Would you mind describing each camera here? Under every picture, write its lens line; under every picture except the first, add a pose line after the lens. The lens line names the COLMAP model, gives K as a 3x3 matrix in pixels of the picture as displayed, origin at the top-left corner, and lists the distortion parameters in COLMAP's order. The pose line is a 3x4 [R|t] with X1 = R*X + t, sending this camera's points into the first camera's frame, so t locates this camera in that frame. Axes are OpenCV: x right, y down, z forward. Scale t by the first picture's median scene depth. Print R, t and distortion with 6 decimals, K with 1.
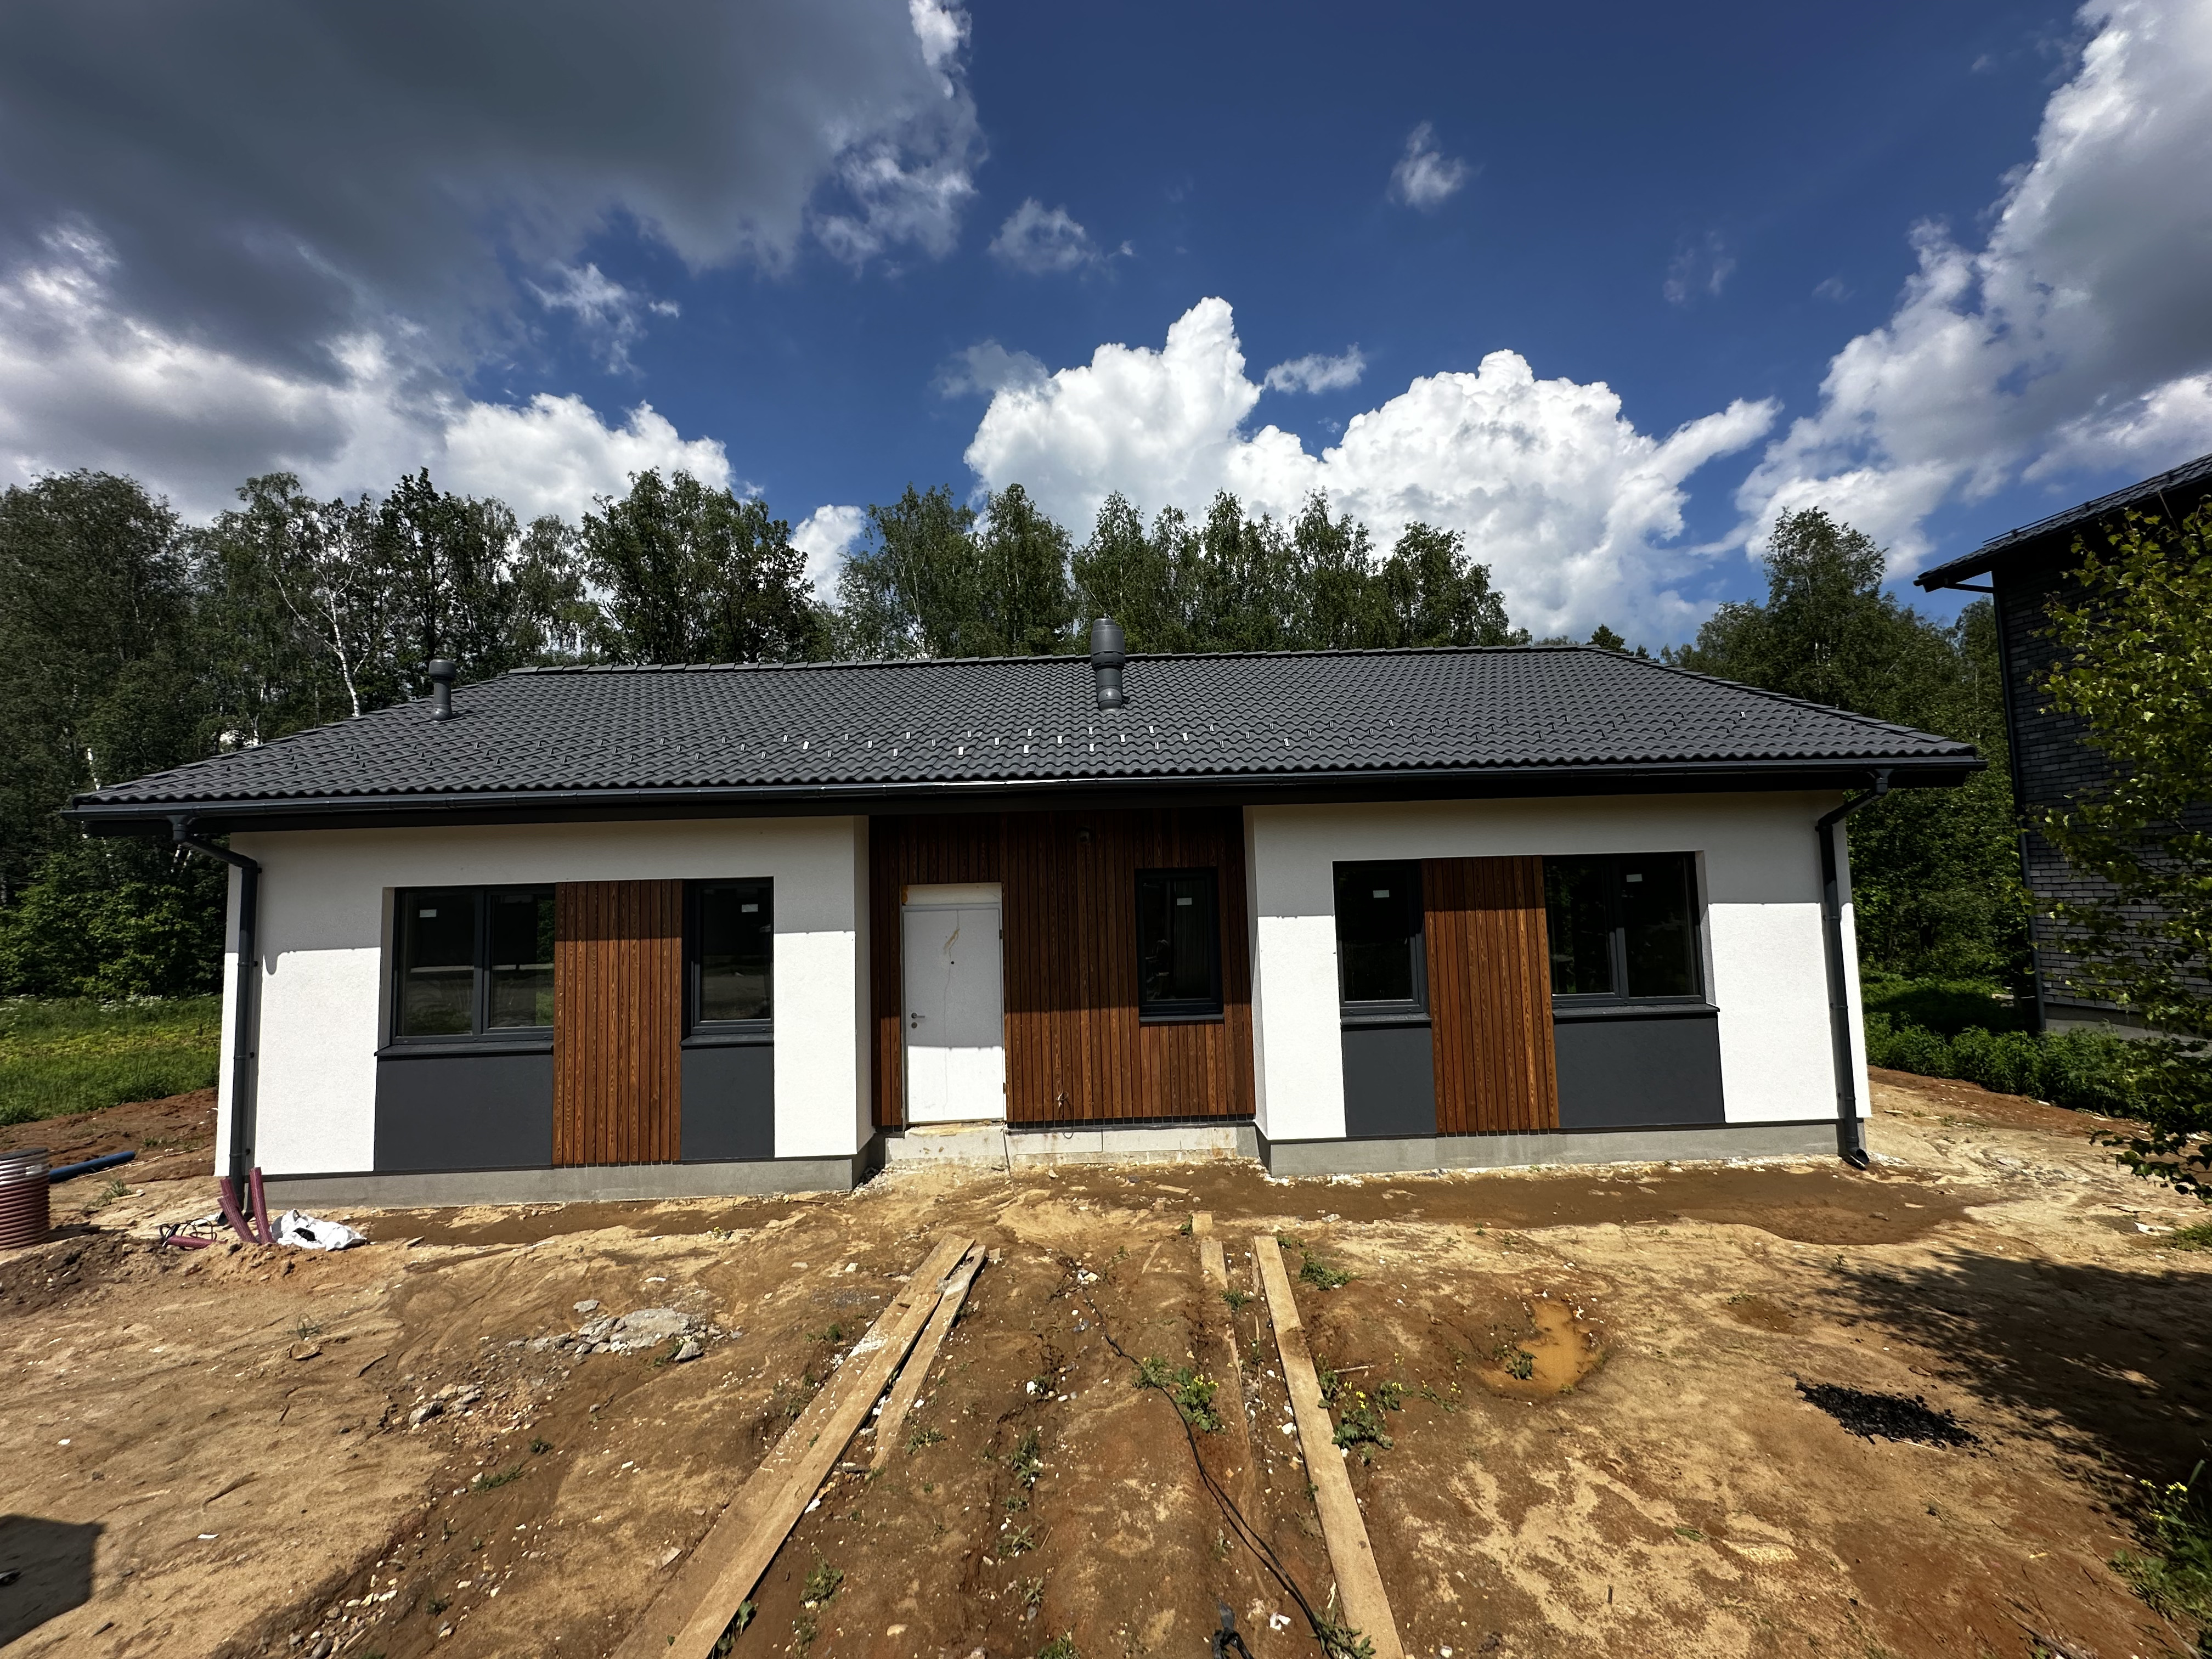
lens RADIAL K [[886.7, 0, 1108.4], [0, 886.7, 827.6], [0, 0, 1]] dist [-0.001671, 0.001110]
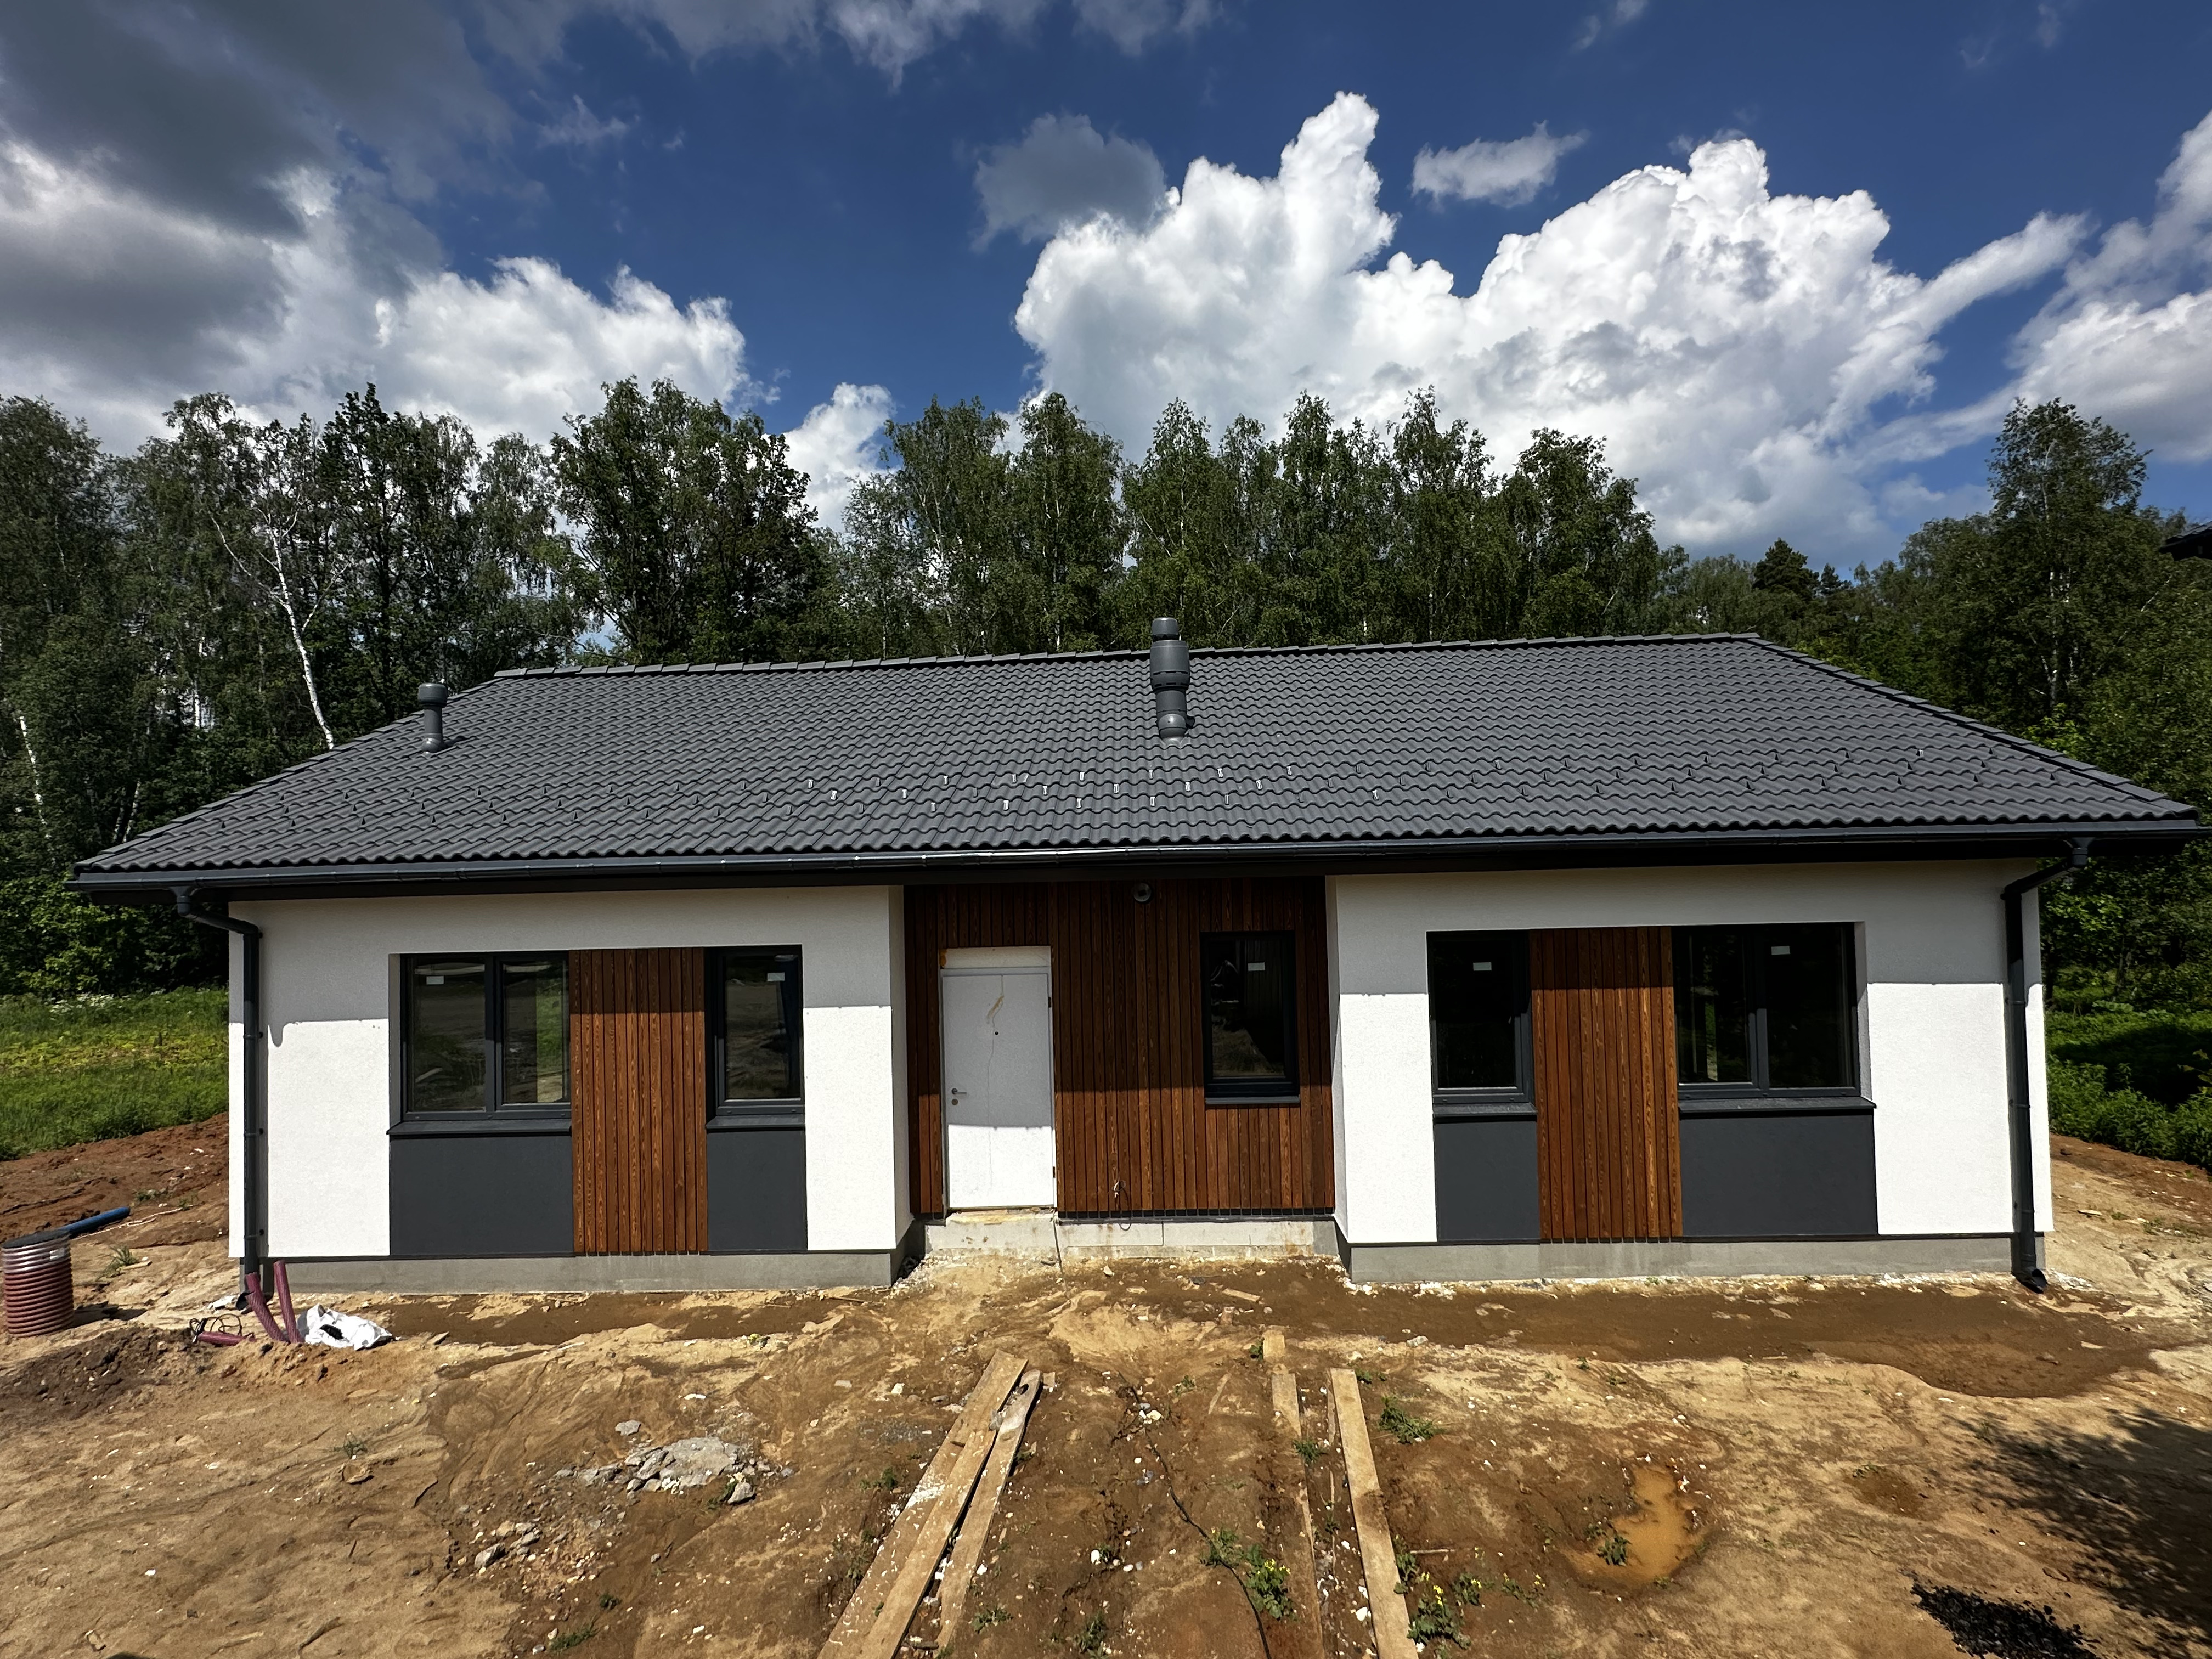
lens RADIAL K [[1064.8, 0, 1108.7], [0, 1064.8, 826.2], [0, 0, 1]] dist [-0.001054, 0.001126]
pose [[0.998682, 0.003054, -0.051243, -0.008362], [-0.000529, 0.998787, 0.049227, -0.120718], [0.051331, -0.049135, 0.997472, -0.066049]]
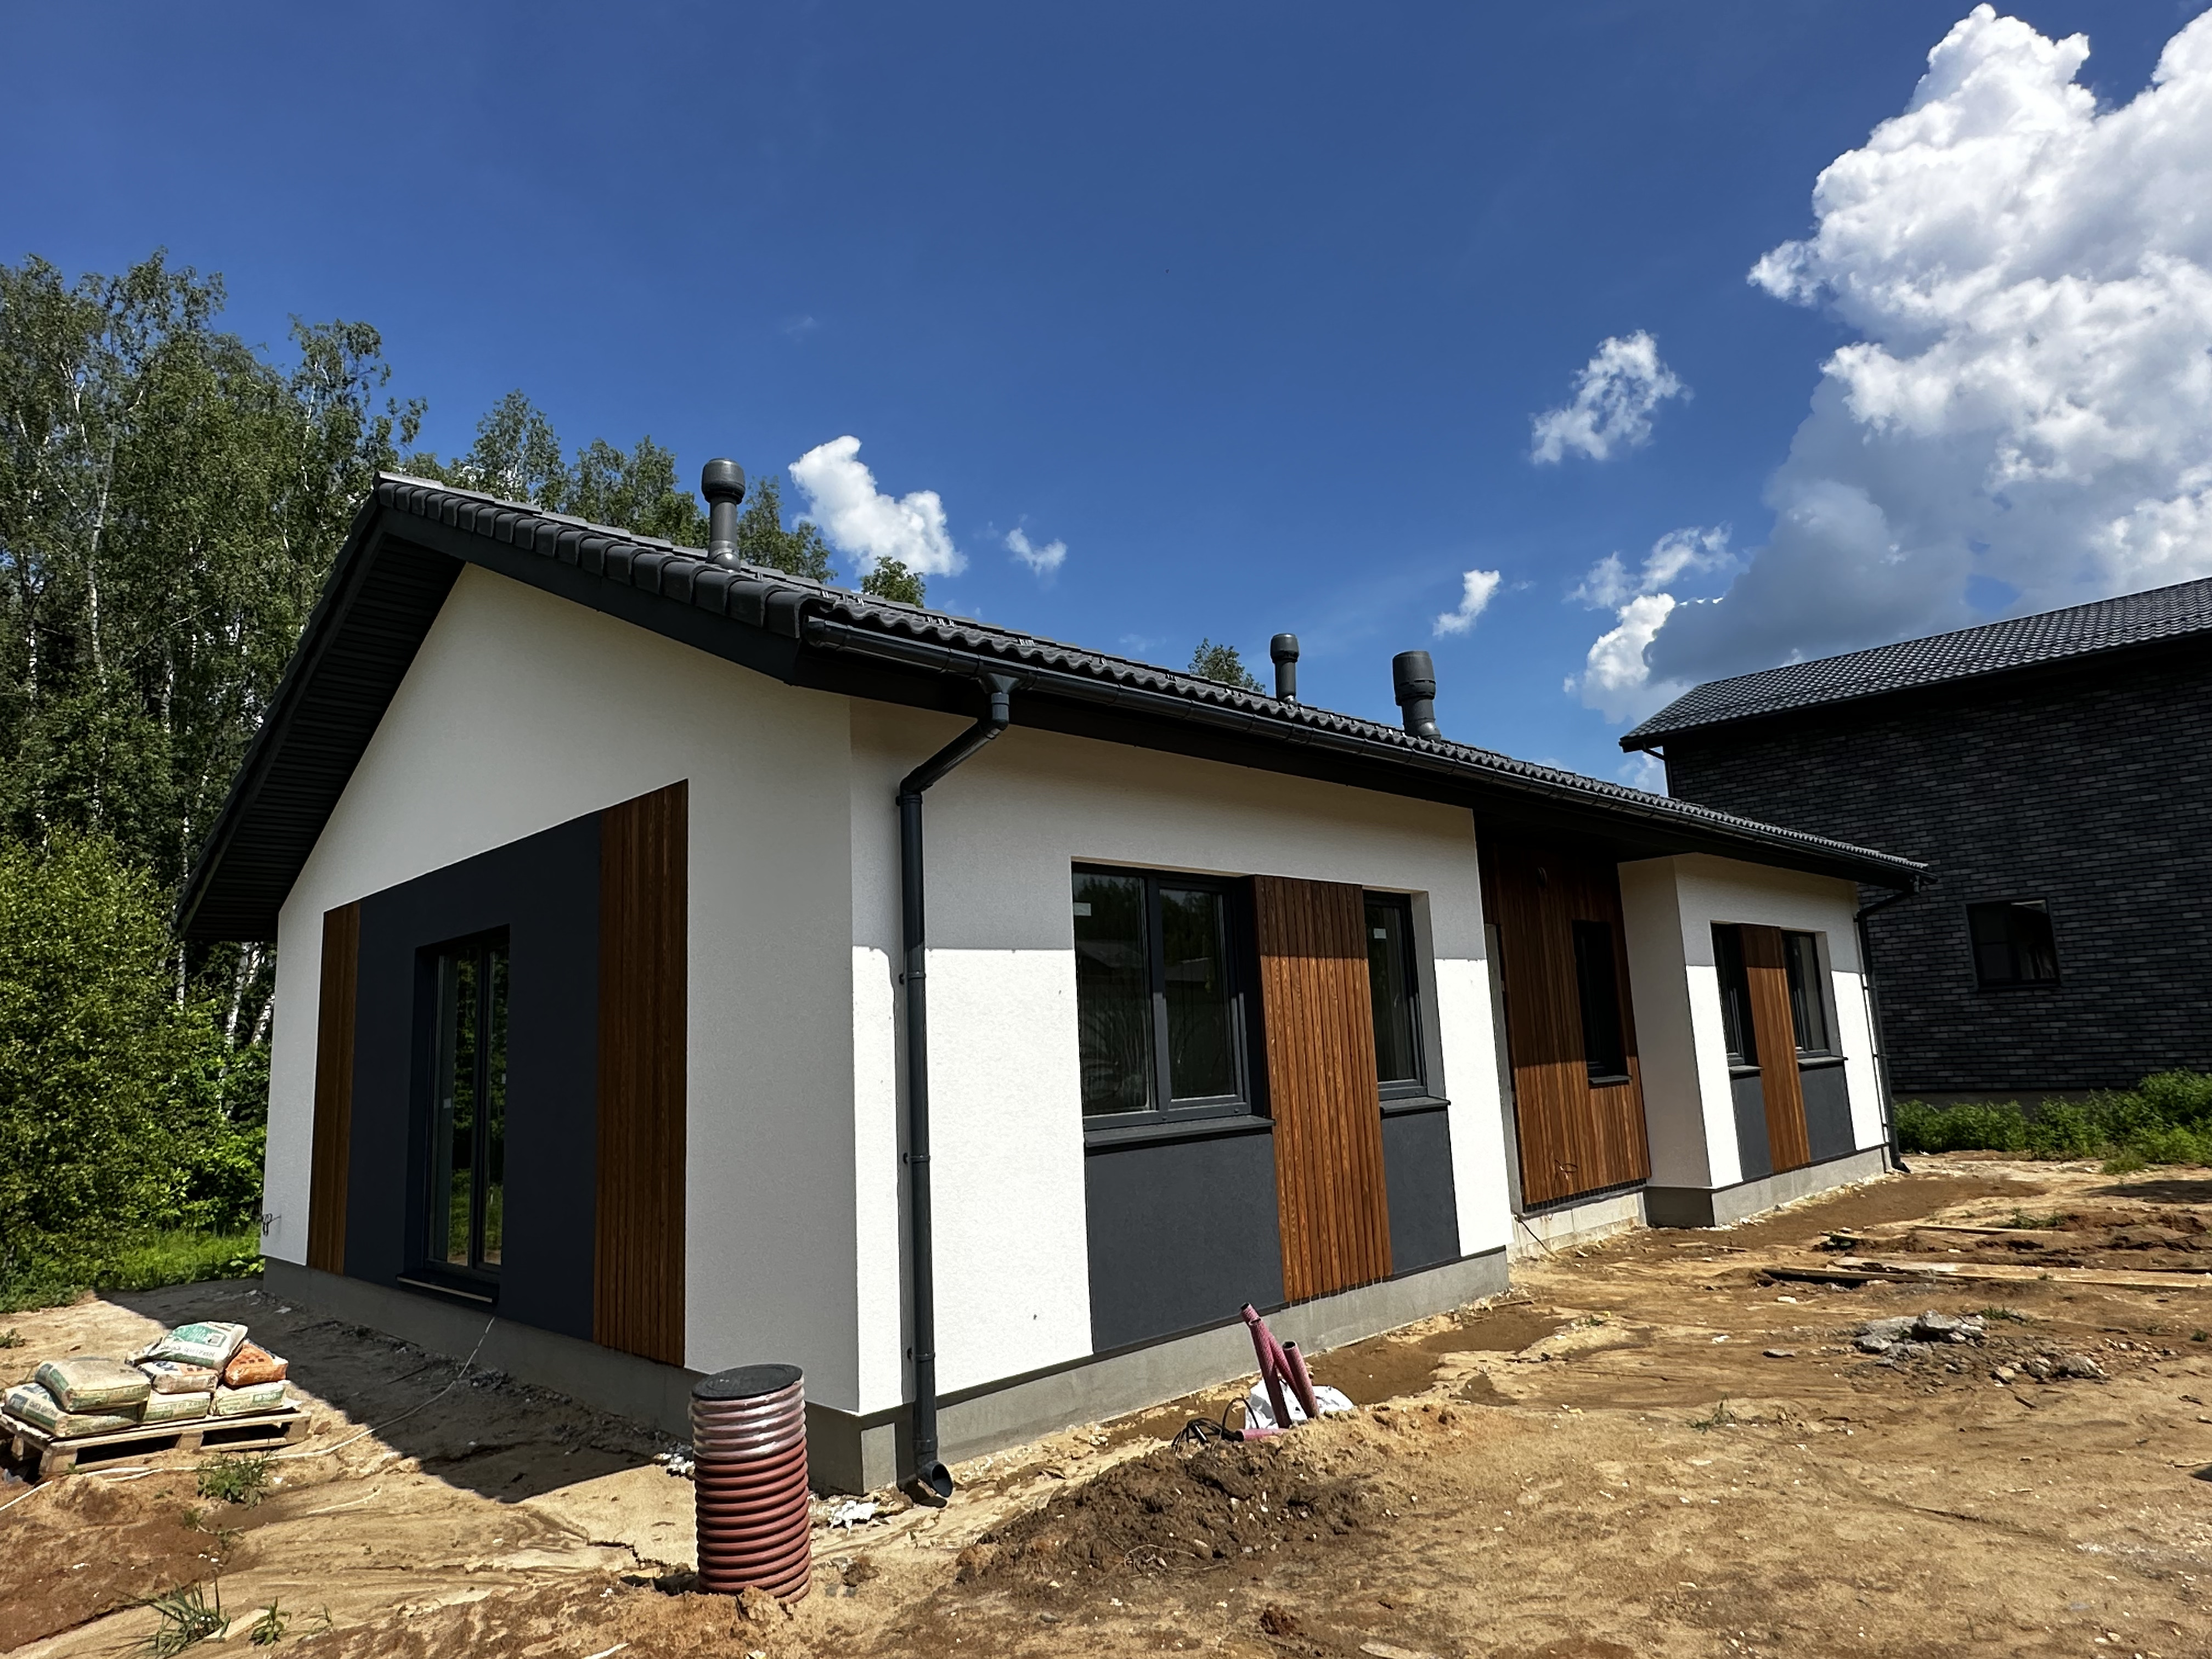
lens RADIAL K [[1332.3, 0, 1100.1], [0, 1332.3, 830.0], [0, 0, 1]] dist [-0.002207, 0.000212]
pose [[0.723130, 0.110354, 0.681840, -1.397026], [-0.027459, 0.990967, -0.131264, 0.163860], [-0.690166, 0.076199, 0.719628, 0.353548]]
